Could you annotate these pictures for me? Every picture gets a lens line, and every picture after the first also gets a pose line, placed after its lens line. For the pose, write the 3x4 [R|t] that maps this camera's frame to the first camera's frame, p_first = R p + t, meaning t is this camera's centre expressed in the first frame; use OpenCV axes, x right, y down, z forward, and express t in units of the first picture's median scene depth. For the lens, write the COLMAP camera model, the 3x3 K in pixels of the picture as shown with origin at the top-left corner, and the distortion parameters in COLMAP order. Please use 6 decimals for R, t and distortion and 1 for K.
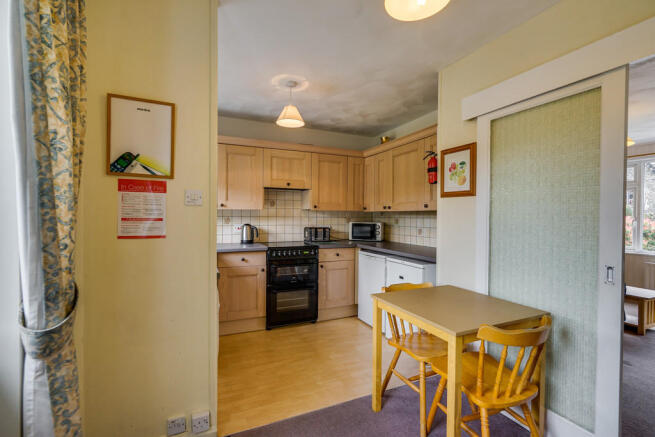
lens RADIAL K [[295.1, 0, 327.5], [0, 295.1, 218.5], [0, 0, 1]] dist [-0.002616, 0.000036]
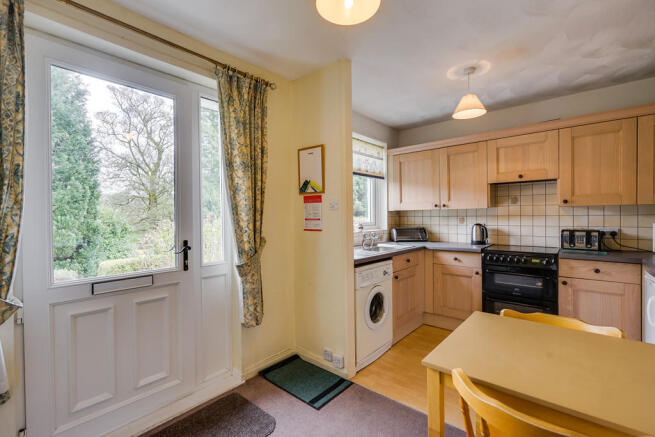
lens RADIAL K [[295.1, 0, 327.5], [0, 295.1, 218.5], [0, 0, 1]] dist [-0.002616, 0.000036]
pose [[0.424897, -0.004671, -0.905230, 0.389406], [0.005809, 0.999980, -0.002434, 0.001189], [0.905223, -0.004224, 0.424916, 0.158974]]
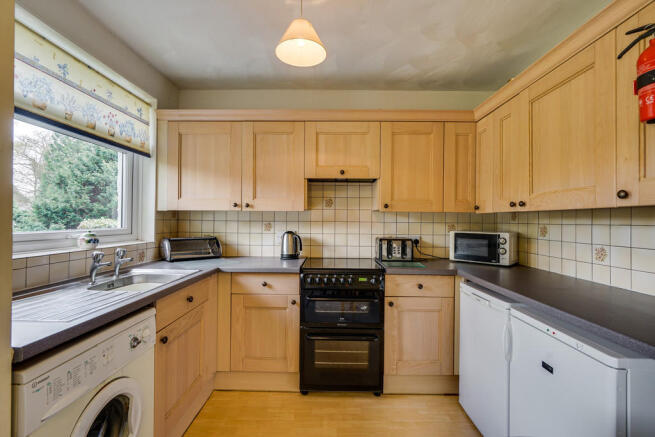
lens RADIAL K [[295.1, 0, 327.5], [0, 295.1, 218.5], [0, 0, 1]] dist [-0.002616, 0.000036]
pose [[0.906938, -0.001843, -0.421261, 0.116622], [-0.006015, 0.999832, -0.017323, -0.001095], [0.421222, 0.018245, 0.906774, 0.393221]]
